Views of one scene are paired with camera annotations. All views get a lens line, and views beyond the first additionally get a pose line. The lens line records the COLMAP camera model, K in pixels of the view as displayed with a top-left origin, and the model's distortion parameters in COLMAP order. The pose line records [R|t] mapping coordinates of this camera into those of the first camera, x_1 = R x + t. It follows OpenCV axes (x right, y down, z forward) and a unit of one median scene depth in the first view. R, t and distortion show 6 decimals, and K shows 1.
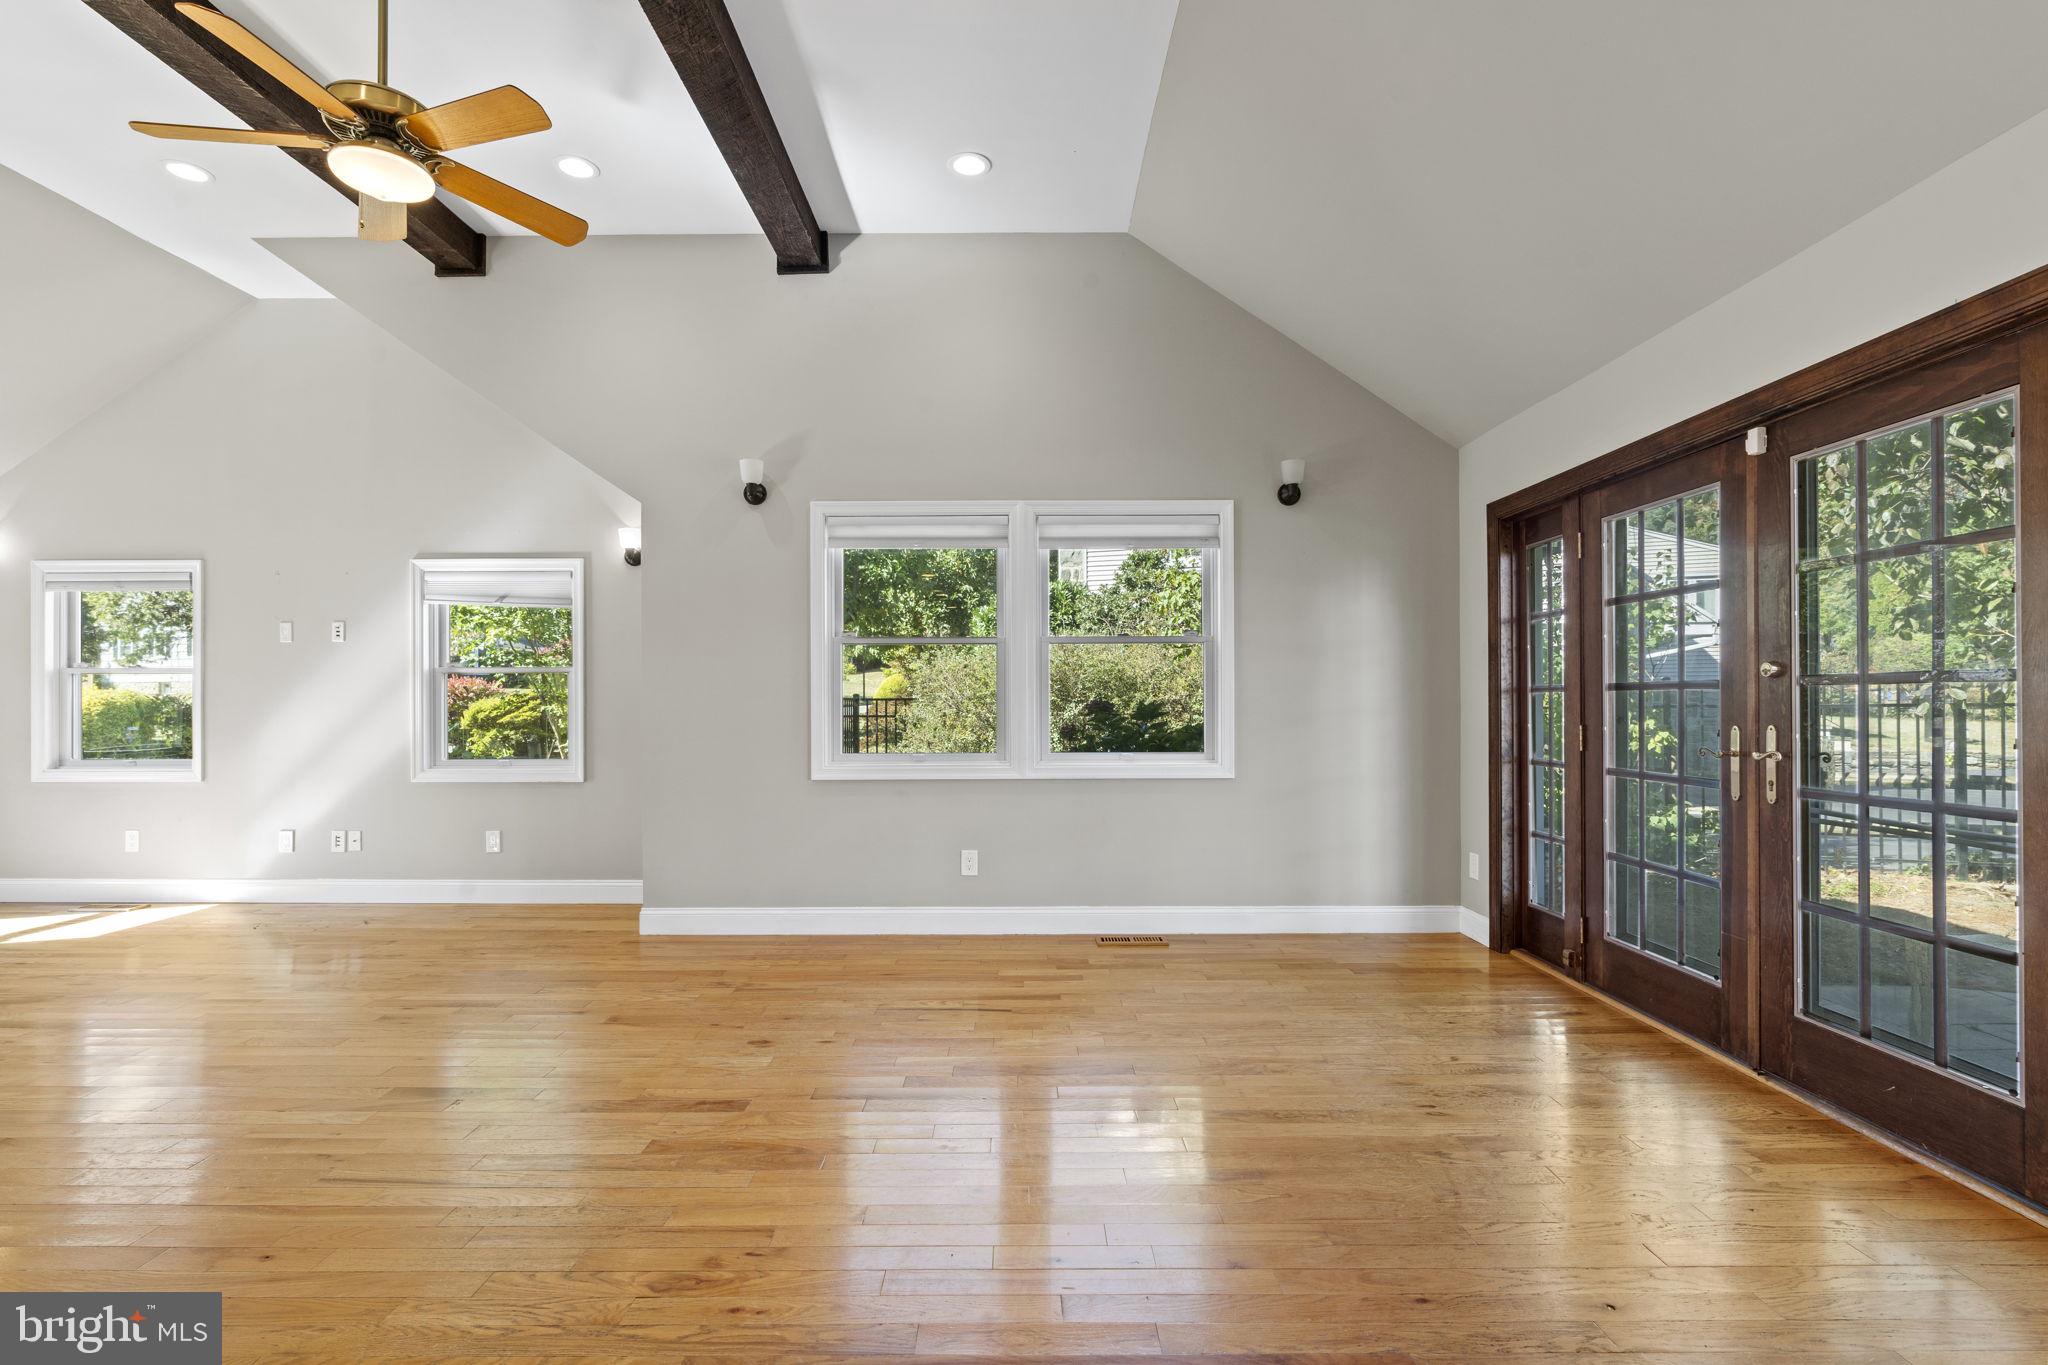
lens RADIAL K [[931.5, 0, 1020.0], [0, 931.5, 701.7], [0, 0, 1]] dist [-0.012783, 0.005285]
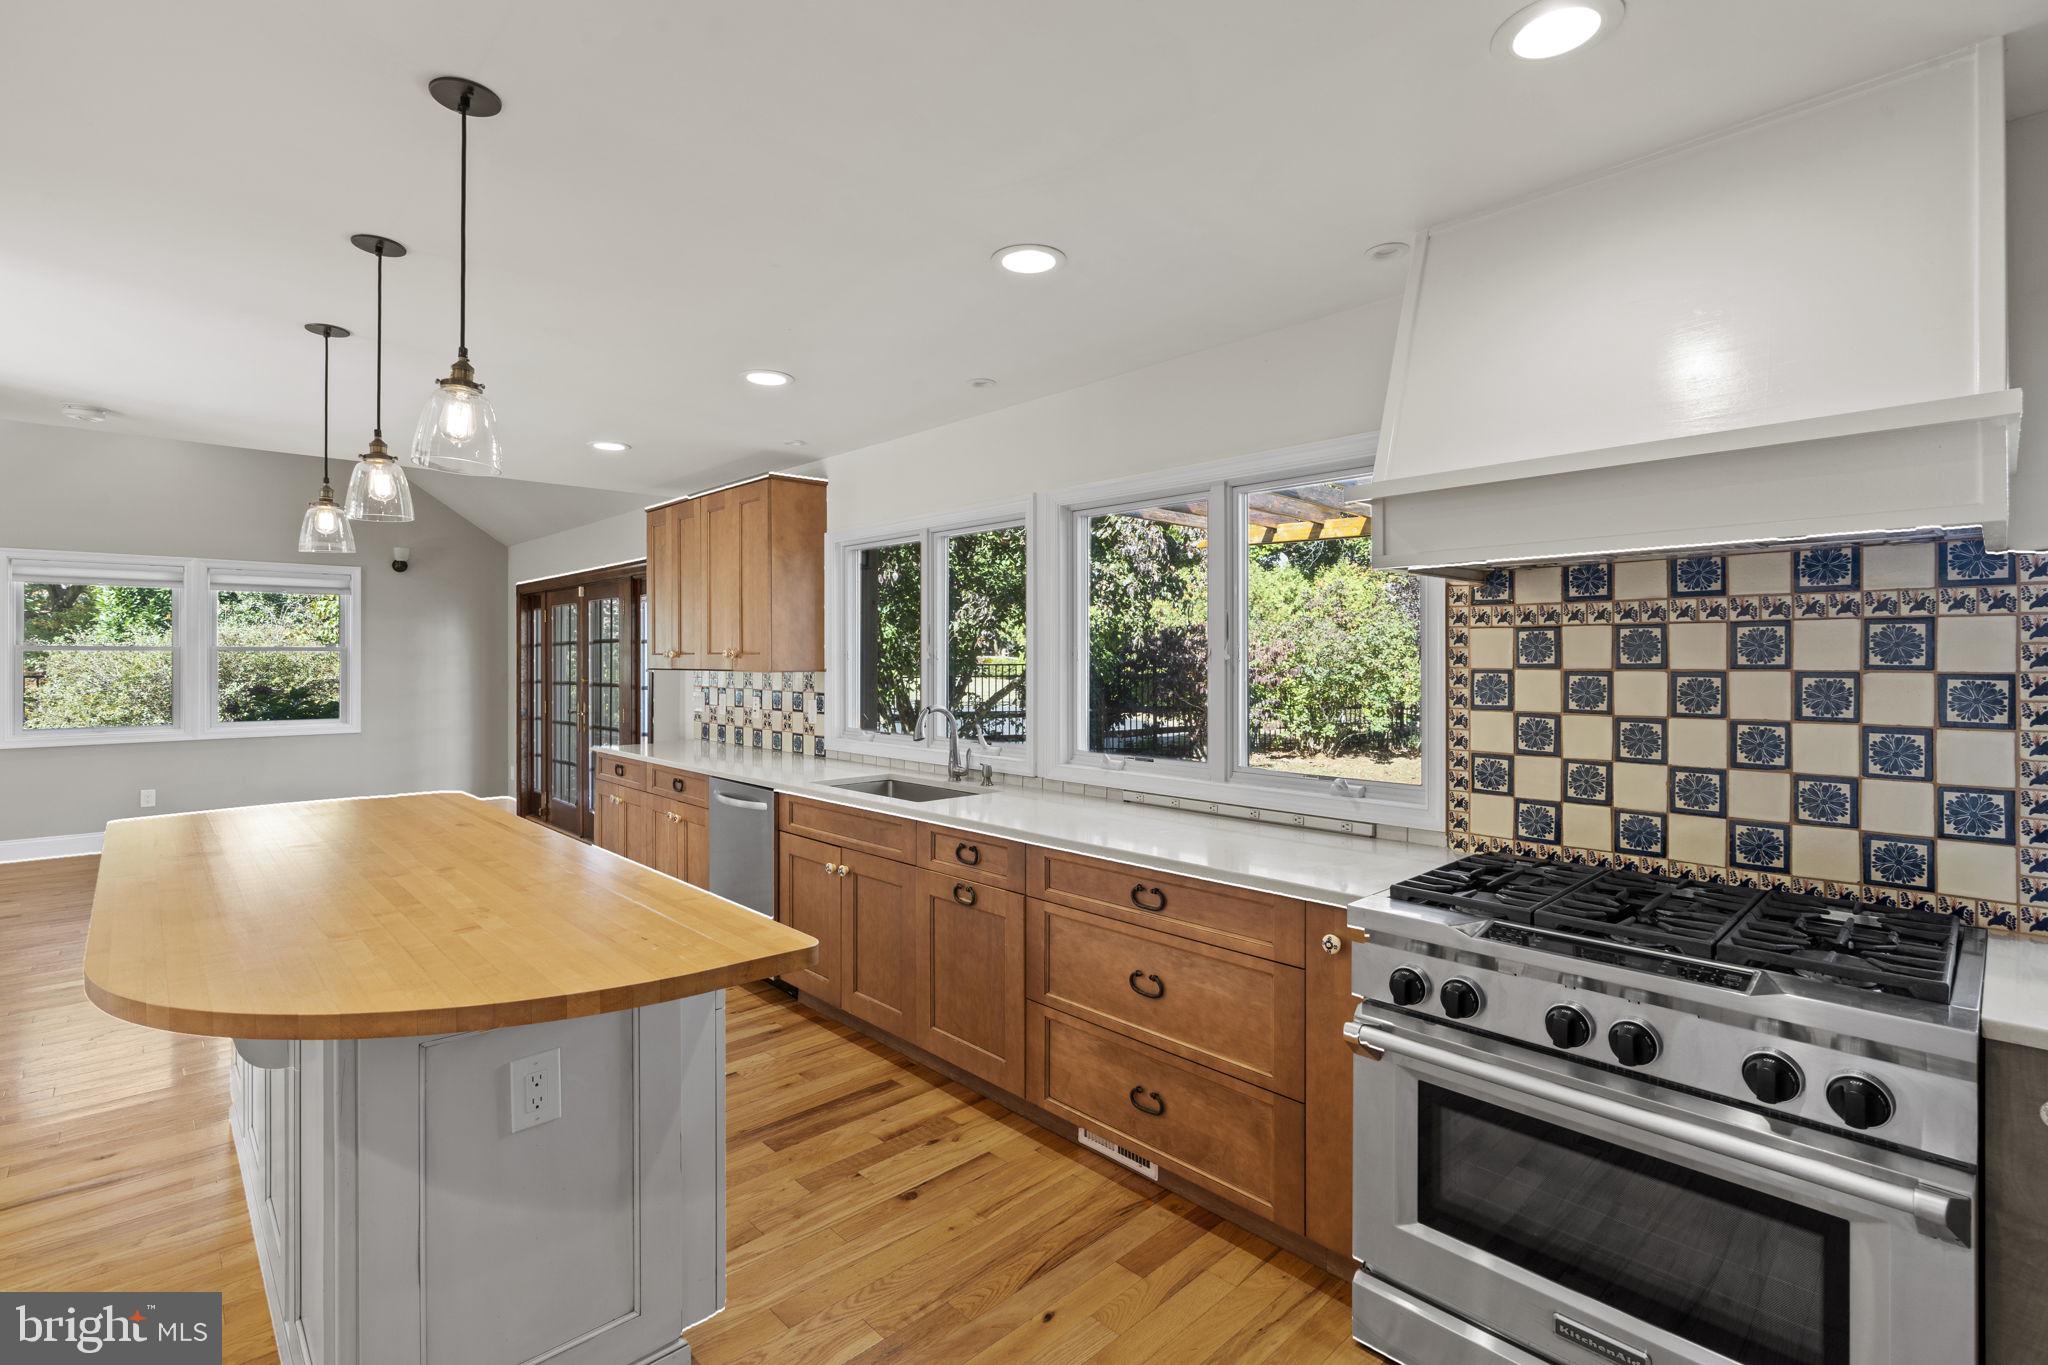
lens RADIAL K [[931.5, 0, 998.4], [0, 931.5, 647.7], [0, 0, 1]] dist [-0.012783, 0.005285]
pose [[0.729818, 0.008210, 0.683592, -0.073197], [-0.002096, 0.999950, -0.009771, -0.057643], [-0.683638, 0.005698, 0.729799, -1.003192]]
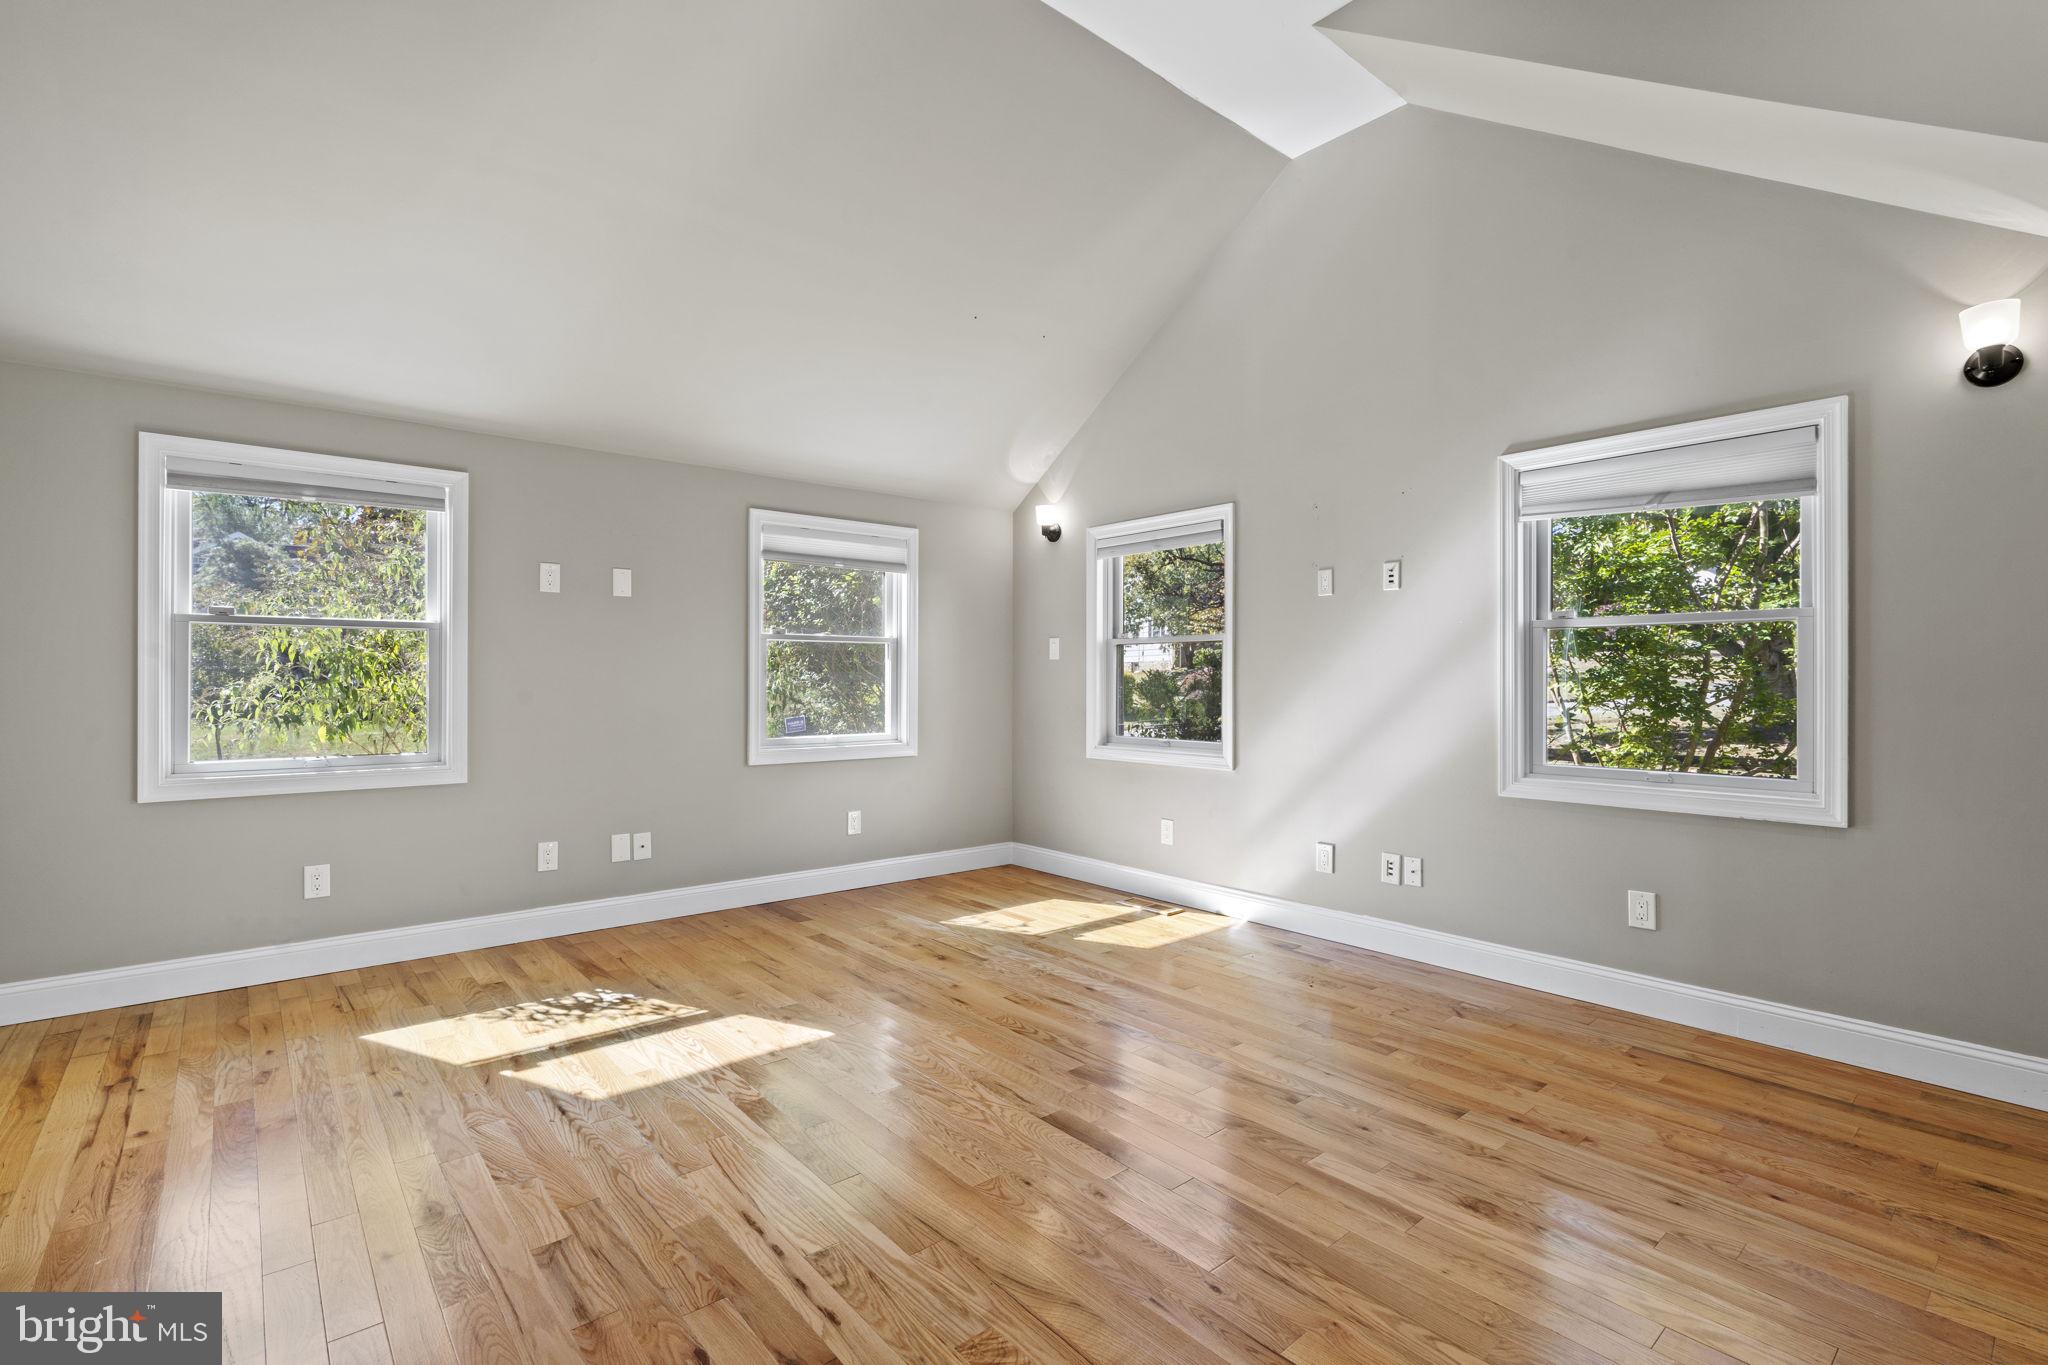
lens RADIAL K [[931.5, 0, 1020.3], [0, 931.5, 675.3], [0, 0, 1]] dist [-0.012783, 0.005285]
pose [[0.649810, -0.000556, -0.760096, -0.432647], [-0.002337, 0.999994, -0.002730, 0.004518], [0.760093, 0.003550, 0.649805, 0.362989]]
